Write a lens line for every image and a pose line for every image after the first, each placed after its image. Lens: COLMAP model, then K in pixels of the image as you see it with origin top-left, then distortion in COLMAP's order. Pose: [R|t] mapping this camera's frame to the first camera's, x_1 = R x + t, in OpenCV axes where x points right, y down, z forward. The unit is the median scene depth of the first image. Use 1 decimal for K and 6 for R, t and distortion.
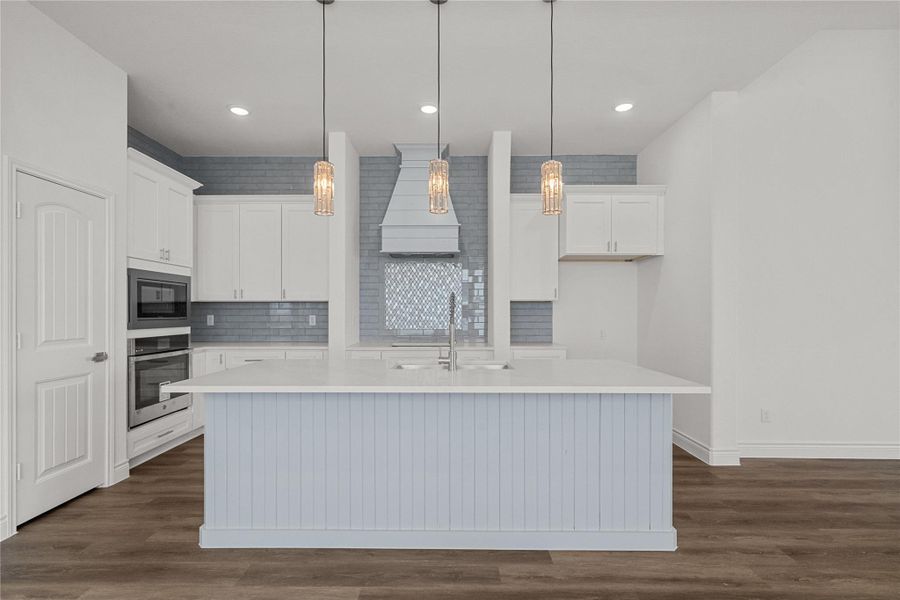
lens RADIAL K [[414.9, 0, 449.1], [0, 414.9, 305.6], [0, 0, 1]] dist [-0.001535, 0.000366]
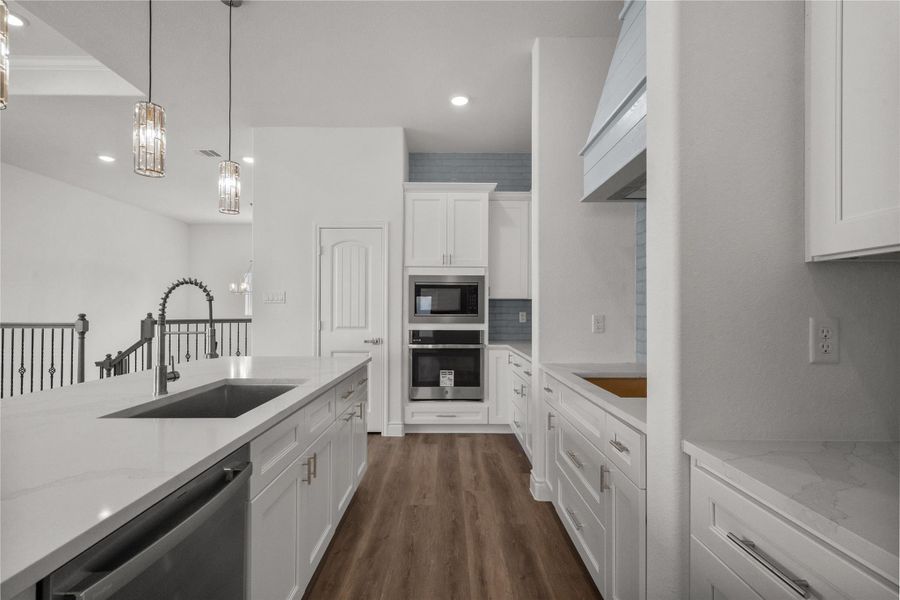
lens RADIAL K [[429.4, 0, 449.9], [0, 429.4, 307.0], [0, 0, 1]] dist [-0.001301, 0.000076]
pose [[0.014379, -0.011724, -0.999828, 0.560789], [0.015404, 0.999815, -0.011503, 0.025083], [0.999778, -0.015236, 0.014557, 1.107172]]
